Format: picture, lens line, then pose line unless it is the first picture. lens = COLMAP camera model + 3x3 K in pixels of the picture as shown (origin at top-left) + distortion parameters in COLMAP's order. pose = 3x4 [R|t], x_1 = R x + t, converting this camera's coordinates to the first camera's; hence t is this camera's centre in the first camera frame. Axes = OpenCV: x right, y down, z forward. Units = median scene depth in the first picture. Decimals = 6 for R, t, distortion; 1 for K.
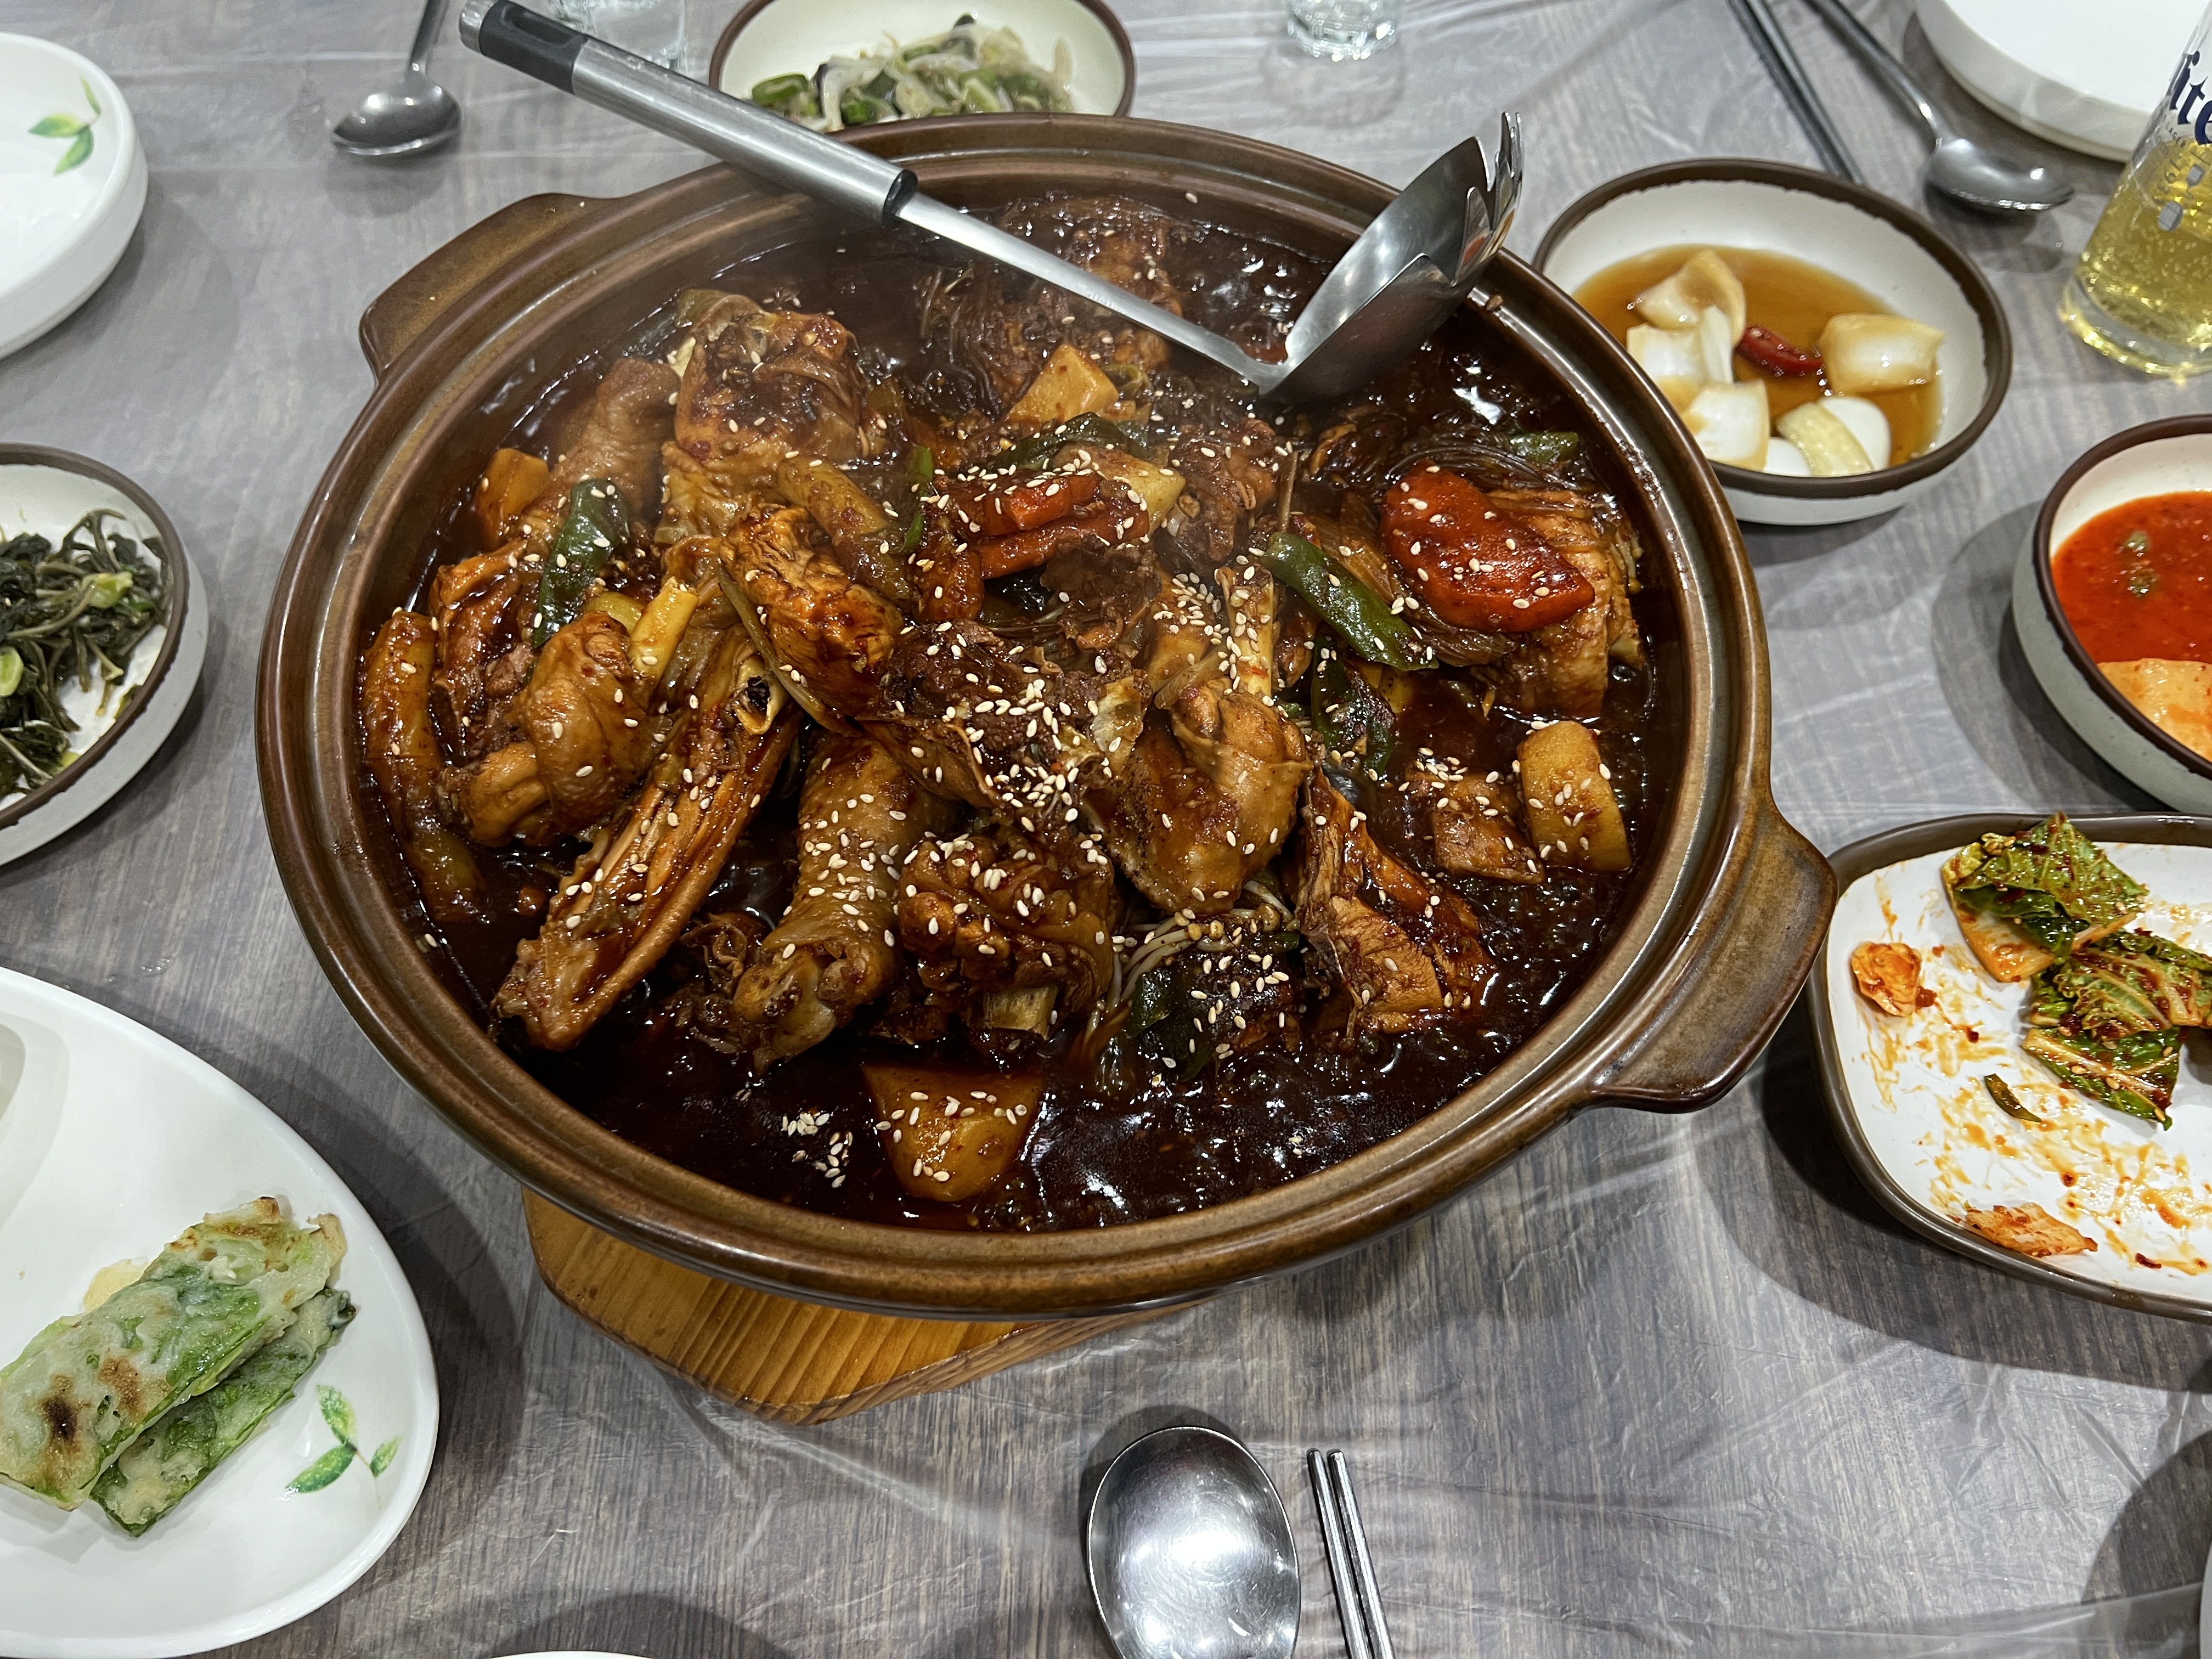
lens RADIAL K [[1710.6, 0, 1122.2], [0, 1710.6, 821.3], [0, 0, 1]] dist [0.110124, -0.211998]
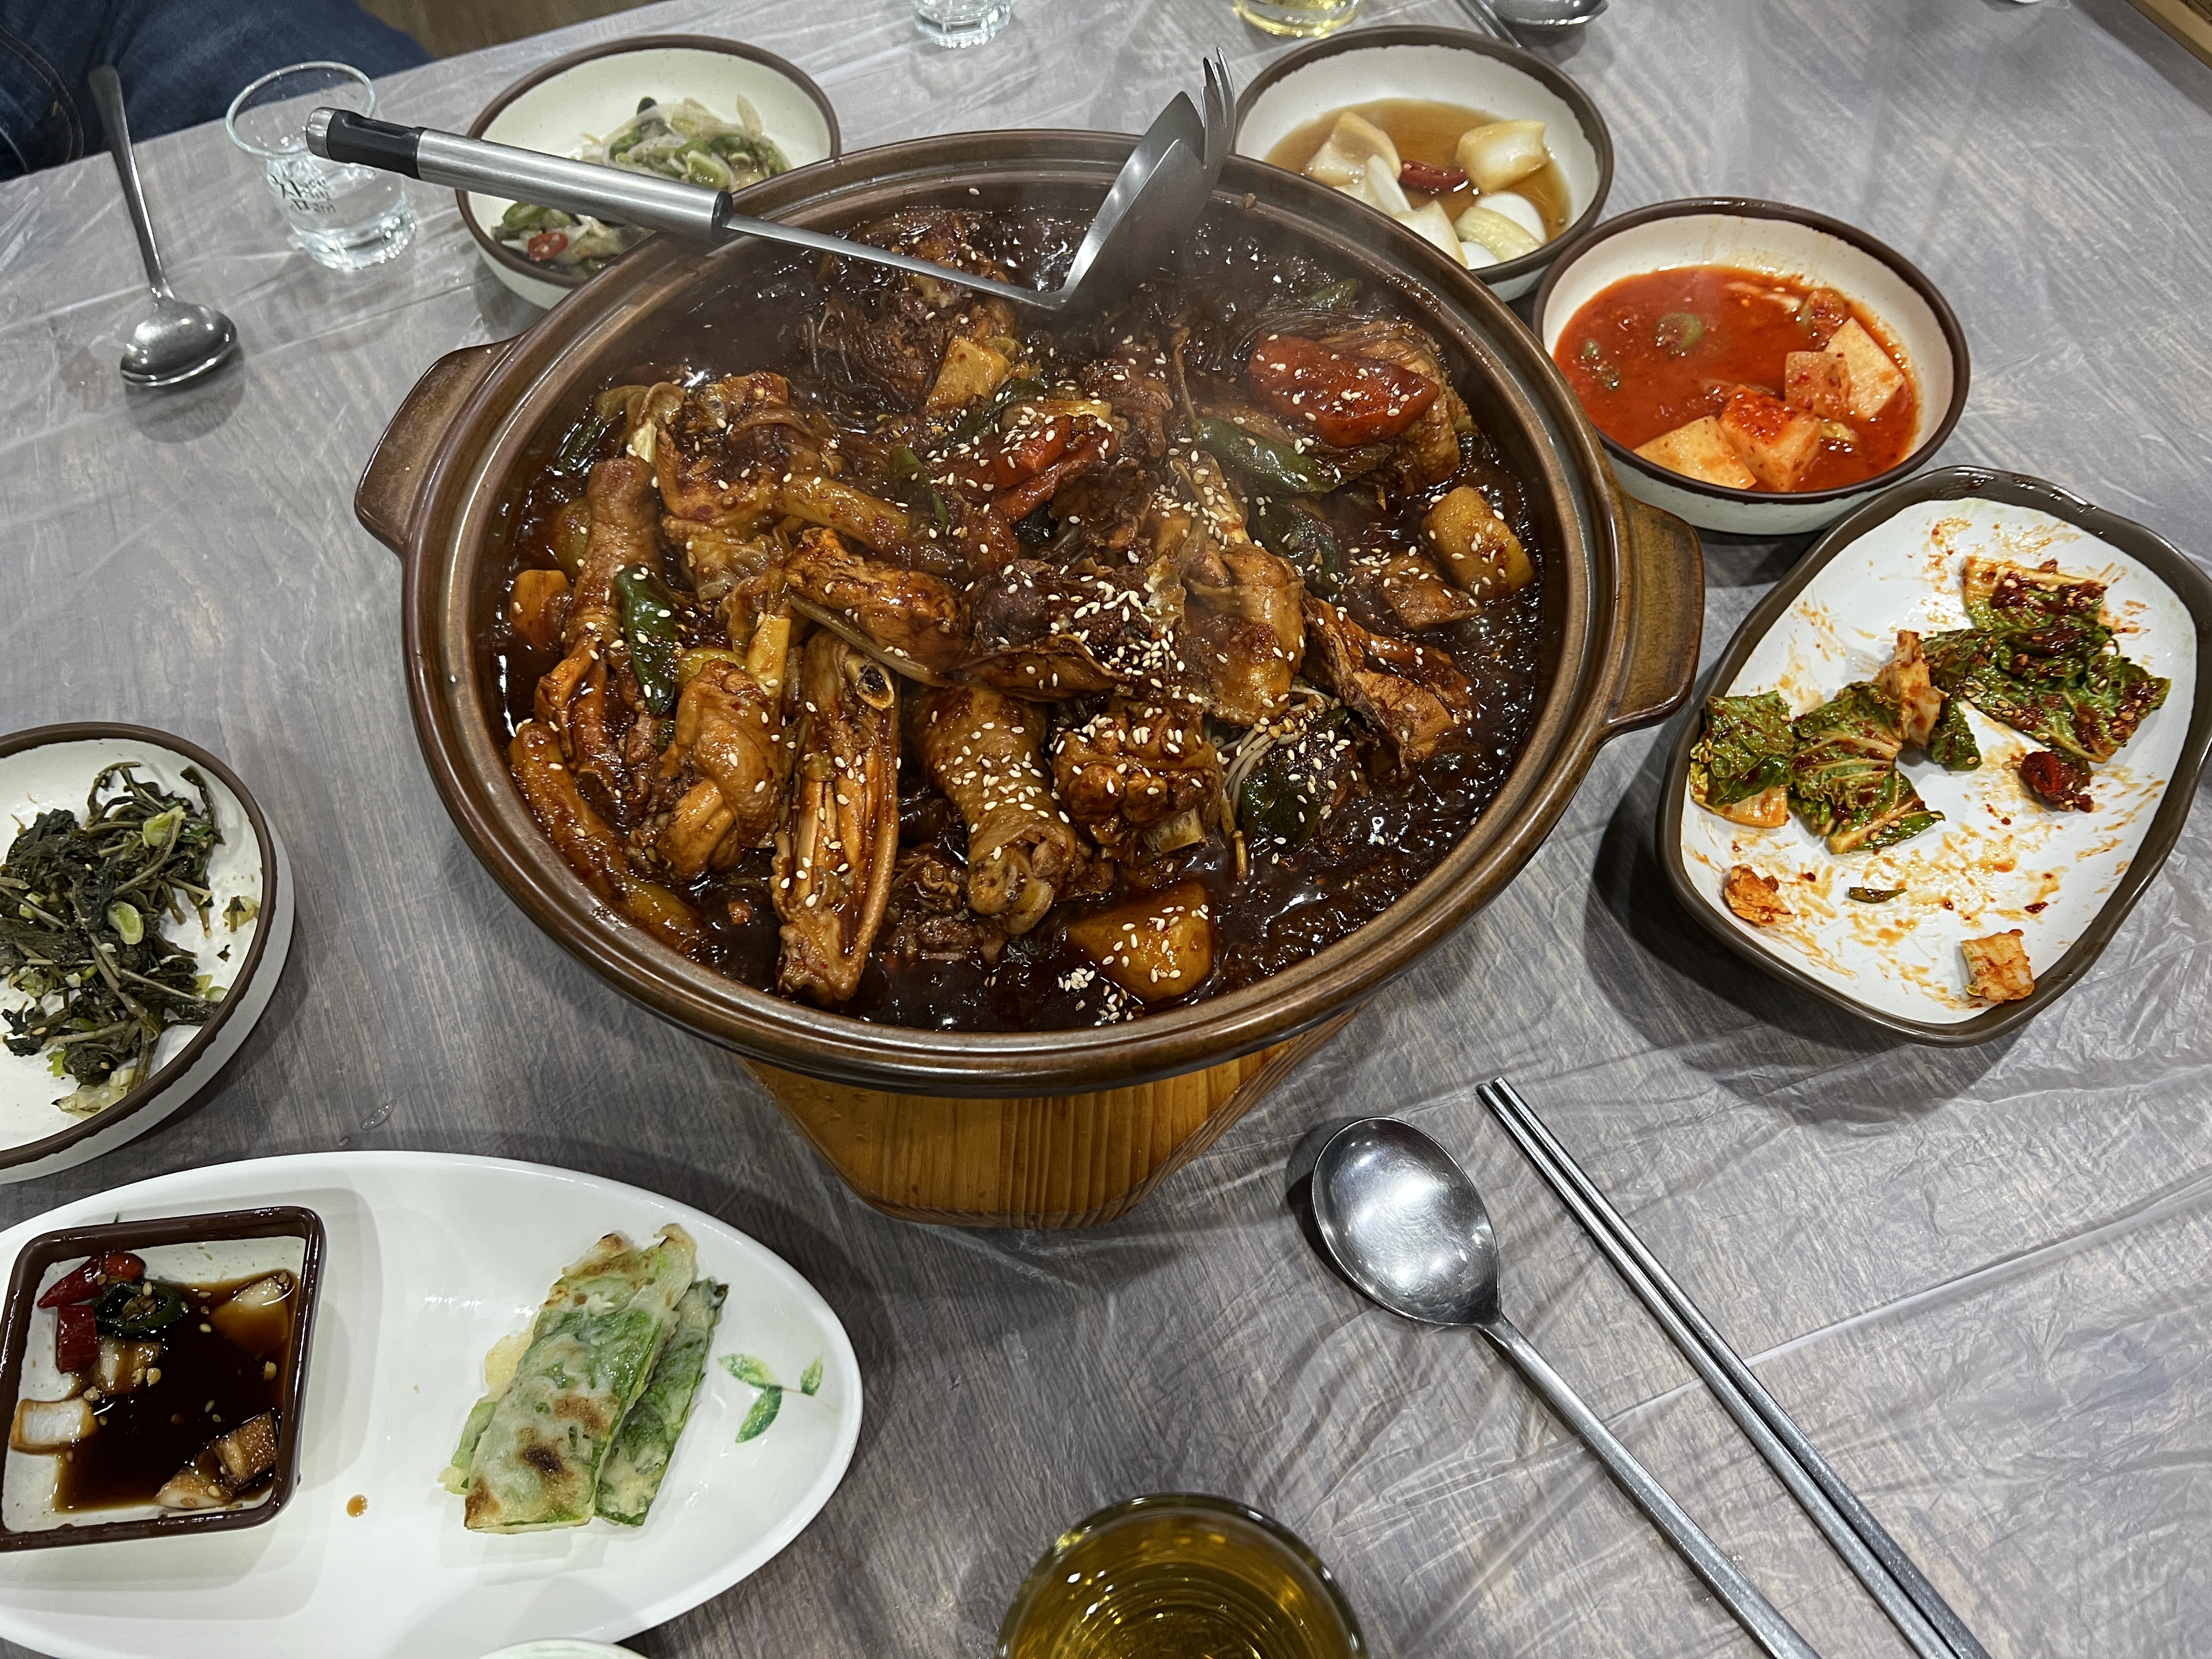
lens RADIAL K [[1685.8, 0, 1106.0], [0, 1685.8, 829.5], [0, 0, 1]] dist [0.113363, -0.209538]
pose [[0.917061, -0.356374, 0.178875, -0.309234], [0.352151, 0.934270, 0.055936, 0.017398], [-0.187052, 0.011694, 0.982280, -0.197036]]
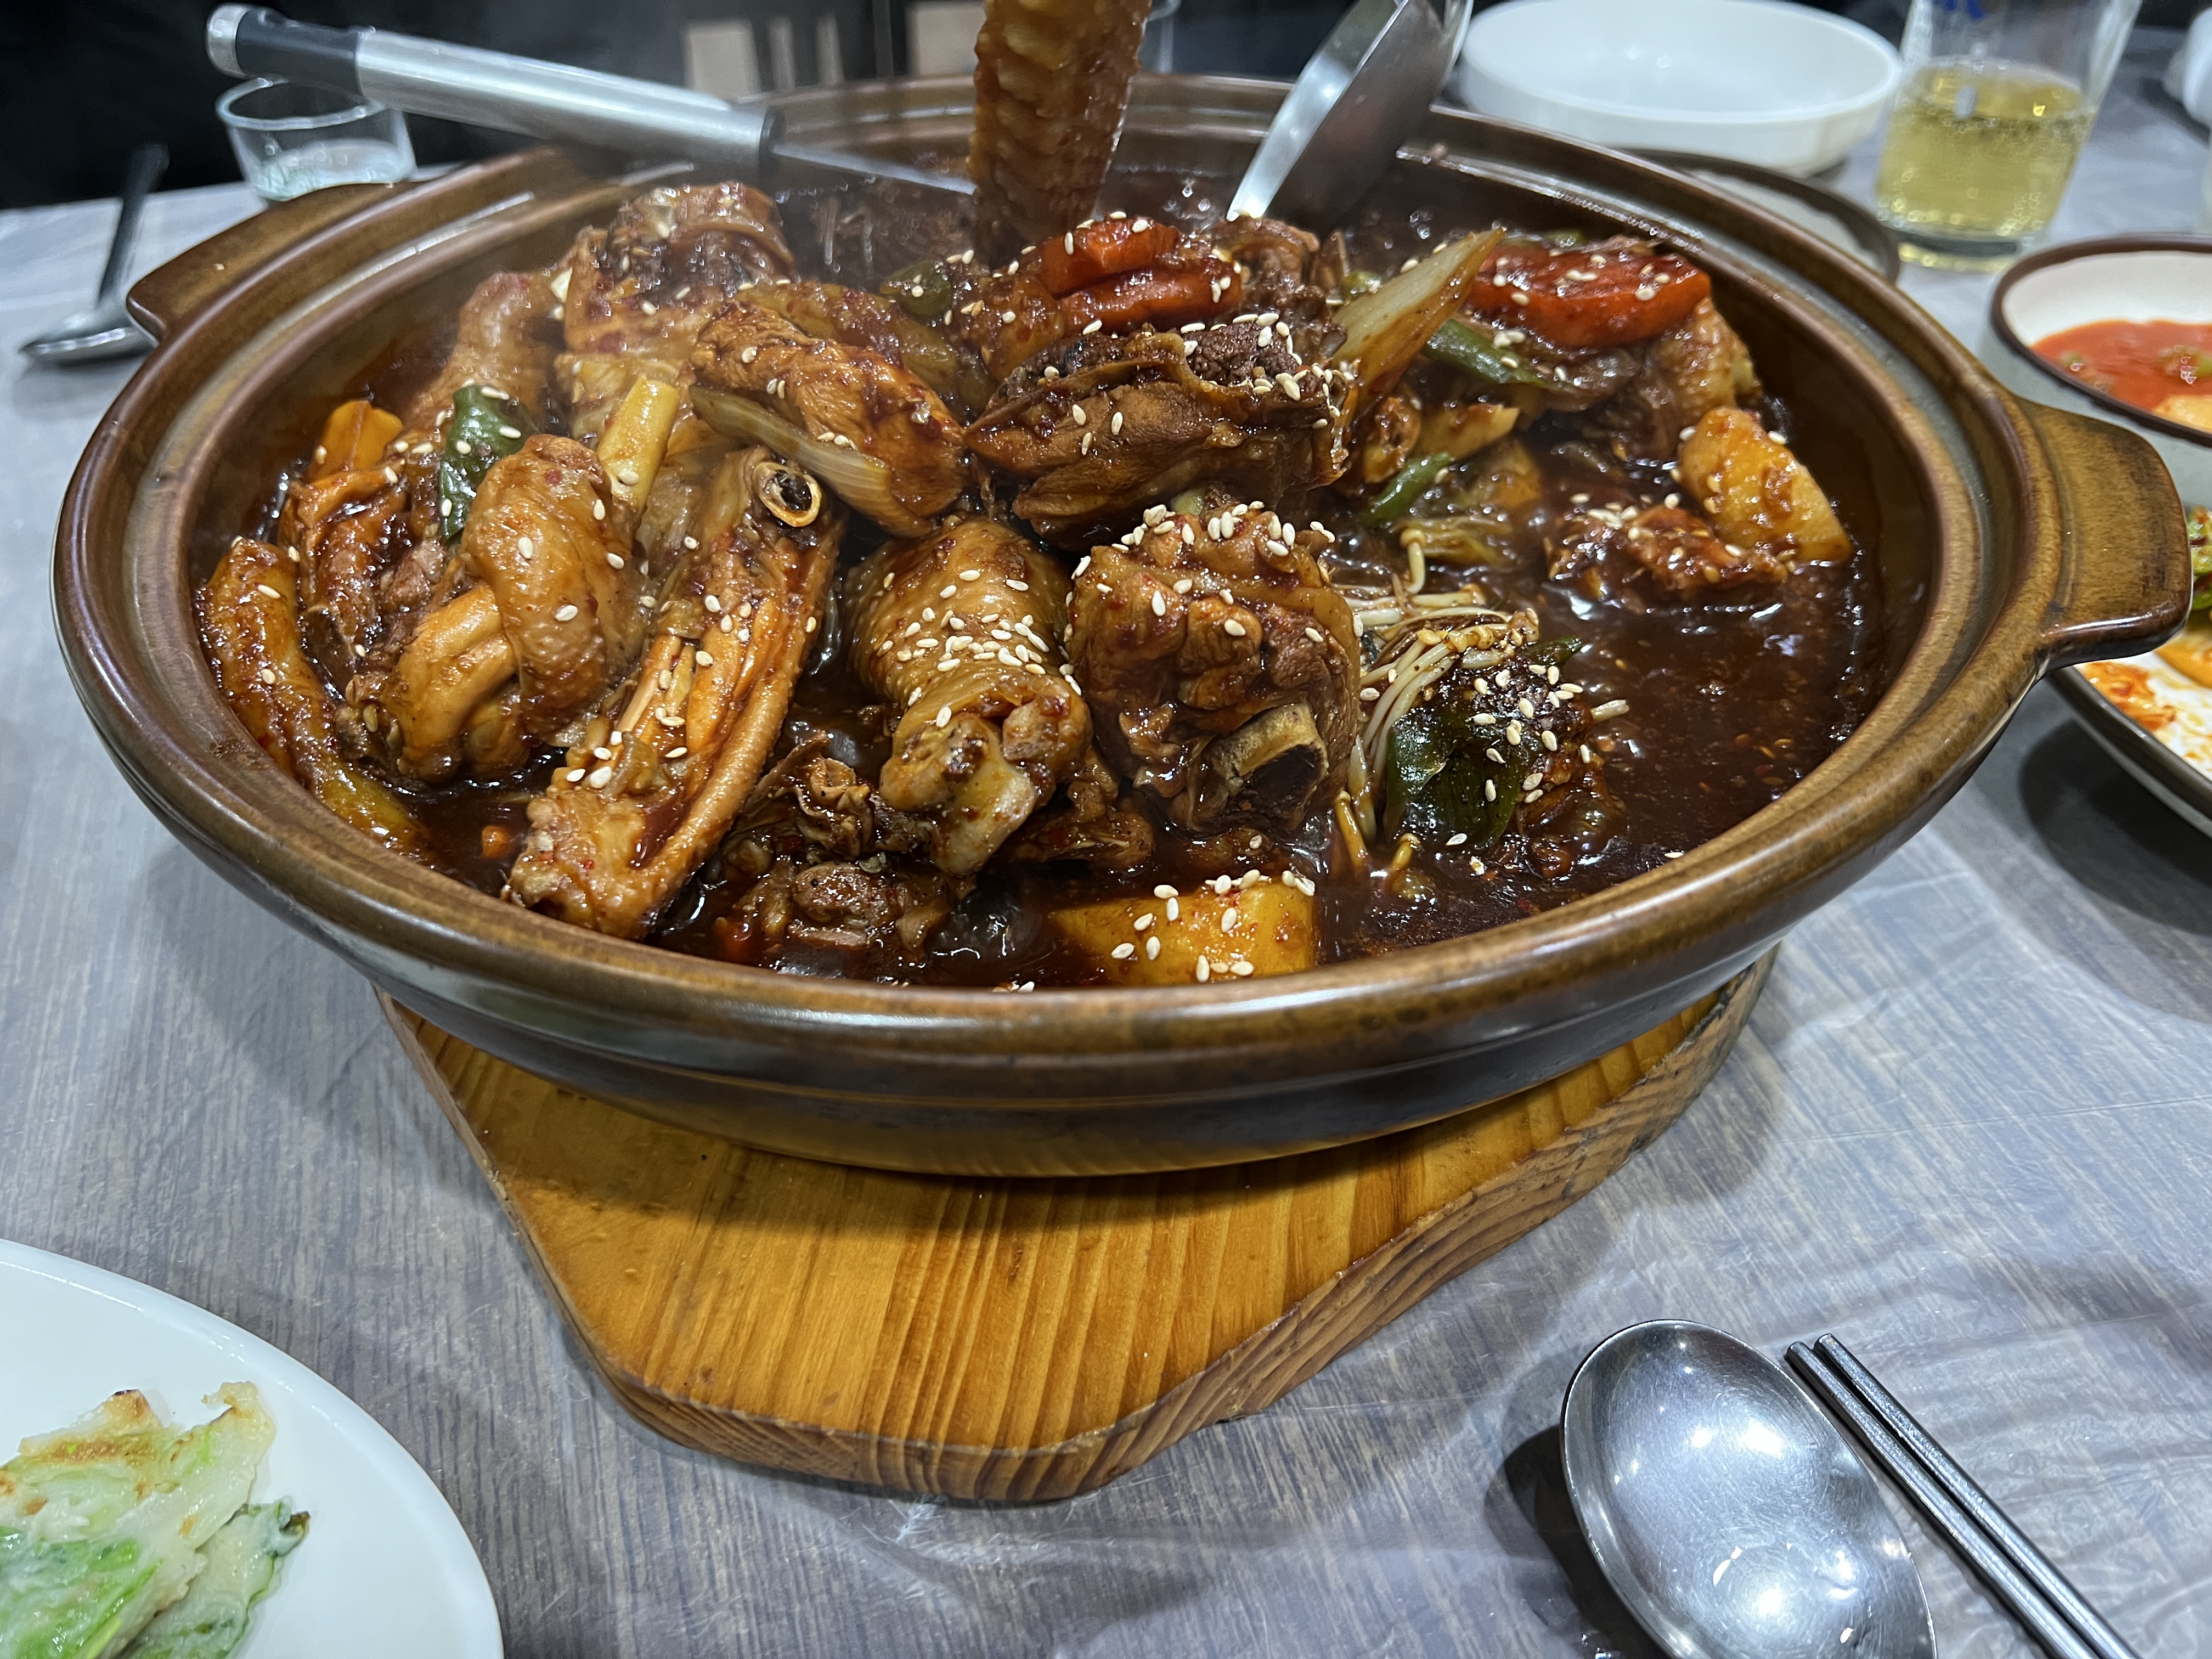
lens RADIAL K [[1698.3, 0, 1128.9], [0, 1698.3, 876.0], [0, 0, 1]] dist [-0.002098, -0.003823]
pose [[0.957377, -0.196031, 0.212133, -0.257885], [0.247663, 0.935054, -0.253649, 0.299462], [-0.148633, 0.295375, 0.943749, 0.343454]]
